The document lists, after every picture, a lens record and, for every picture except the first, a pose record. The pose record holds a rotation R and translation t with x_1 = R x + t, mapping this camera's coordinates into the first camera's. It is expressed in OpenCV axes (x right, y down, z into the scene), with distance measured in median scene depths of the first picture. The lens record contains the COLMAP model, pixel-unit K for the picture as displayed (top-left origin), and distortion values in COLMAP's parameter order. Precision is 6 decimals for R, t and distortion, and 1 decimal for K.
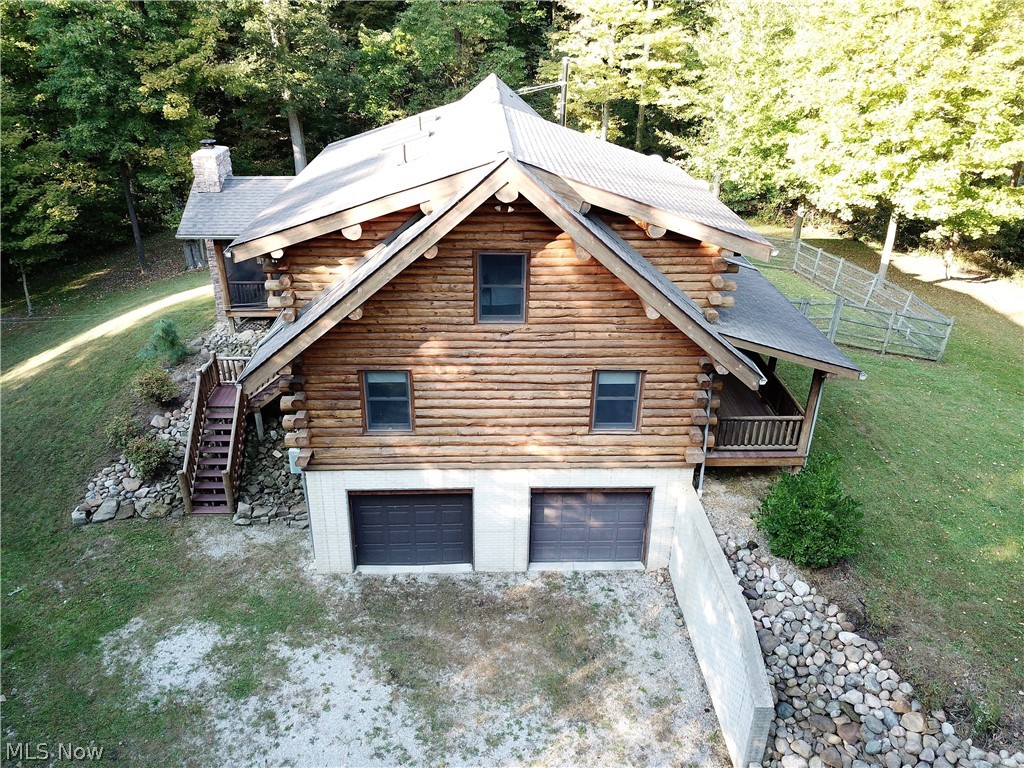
lens RADIAL K [[784.5, 0, 512.2], [0, 784.5, 363.2], [0, 0, 1]] dist [0.006630, -0.001889]
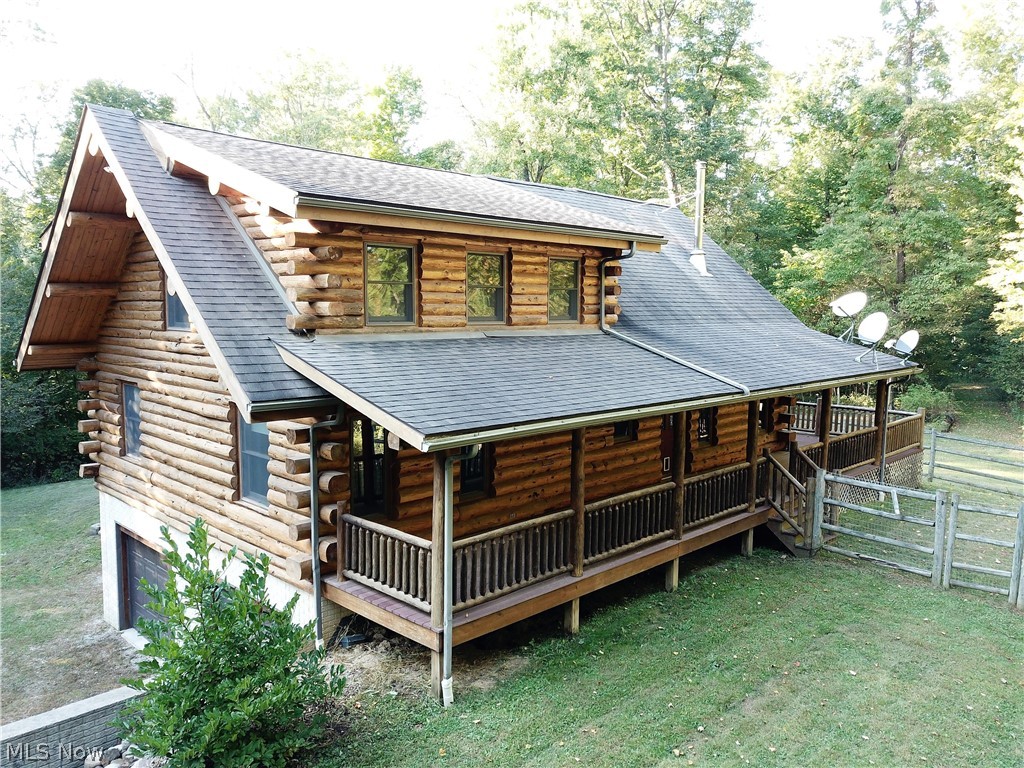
lens RADIAL K [[787.8, 0, 512.0], [0, 787.8, 384.0], [0, 0, 1]] dist [0.015134, -0.004895]
pose [[0.679759, 0.059859, -0.730989, 0.810732], [-0.300692, 0.931798, -0.203316, 0.062860], [0.668963, 0.358009, 0.651397, 0.689582]]
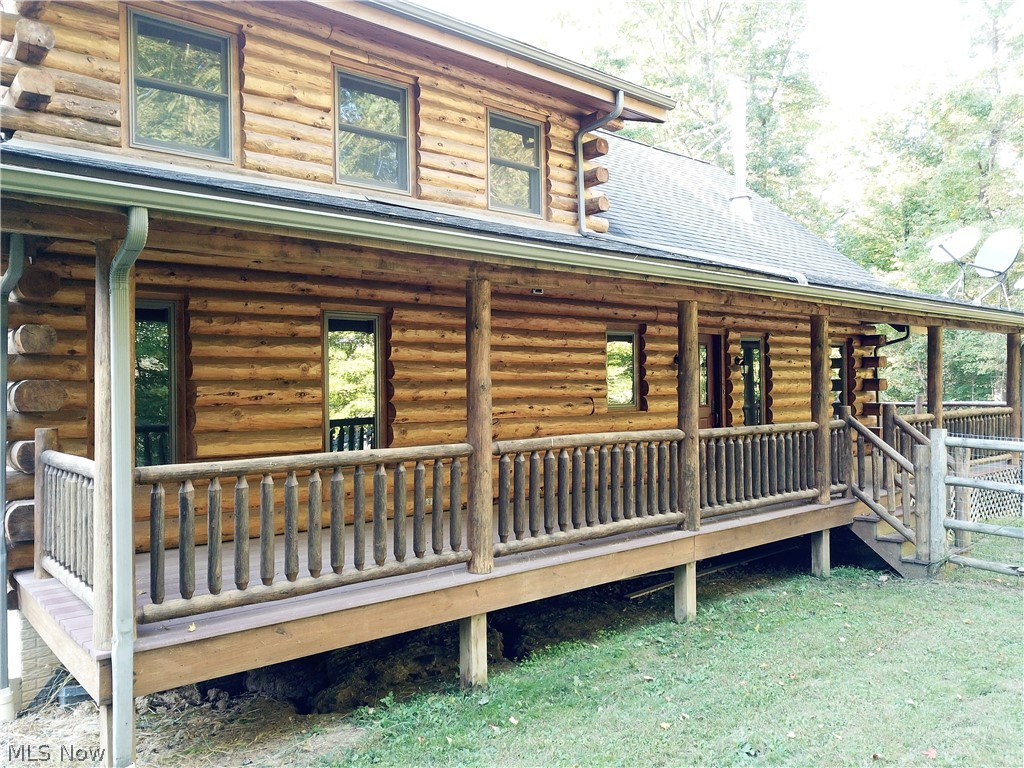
lens RADIAL K [[787.8, 0, 512.0], [0, 787.8, 384.0], [0, 0, 1]] dist [0.015134, -0.004895]
pose [[0.610889, -0.031145, -0.791103, 0.664985], [-0.307621, 0.911377, -0.273425, 0.076817], [0.729509, 0.410393, 0.547170, 0.992111]]
